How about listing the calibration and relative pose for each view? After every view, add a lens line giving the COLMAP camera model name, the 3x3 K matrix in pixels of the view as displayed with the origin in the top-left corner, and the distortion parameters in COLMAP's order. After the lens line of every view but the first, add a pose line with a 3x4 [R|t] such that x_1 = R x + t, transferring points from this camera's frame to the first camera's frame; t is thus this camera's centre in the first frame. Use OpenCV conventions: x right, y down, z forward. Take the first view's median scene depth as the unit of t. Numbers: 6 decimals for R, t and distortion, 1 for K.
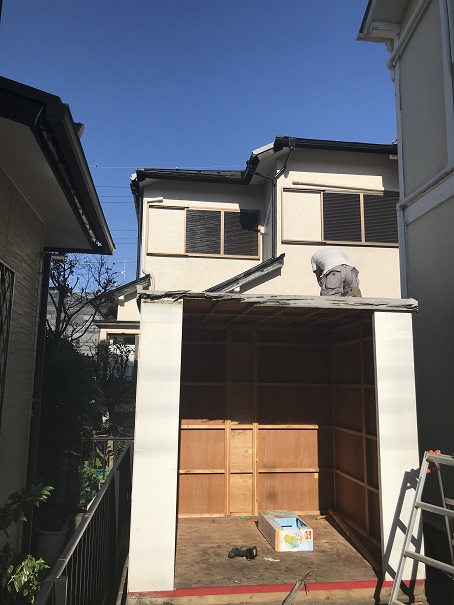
lens RADIAL K [[501.4, 0, 227.0], [0, 501.4, 302.5], [0, 0, 1]] dist [0.048069, -0.062799]
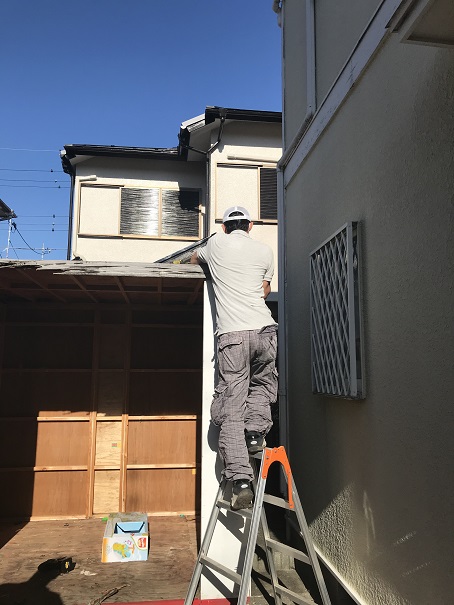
lens RADIAL K [[501.4, 0, 227.0], [0, 501.4, 302.5], [0, 0, 1]] dist [0.048069, -0.062799]
pose [[0.999966, -0.007706, 0.003082, 0.236909], [0.007650, 0.999812, 0.017803, 0.028429], [-0.003219, -0.017778, 0.999837, 0.112616]]
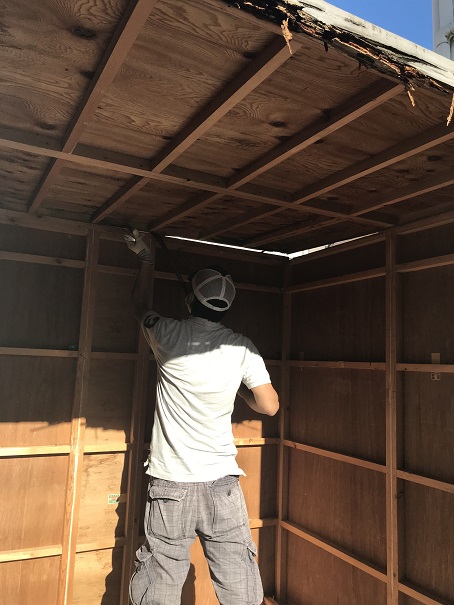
lens RADIAL K [[501.4, 0, 227.0], [0, 501.4, 302.5], [0, 0, 1]] dist [0.048069, -0.062799]
pose [[0.934514, 0.067732, 0.349422, -0.039105], [-0.085727, 0.995658, 0.036275, 0.089260], [-0.345448, -0.063855, 0.936263, 0.540912]]
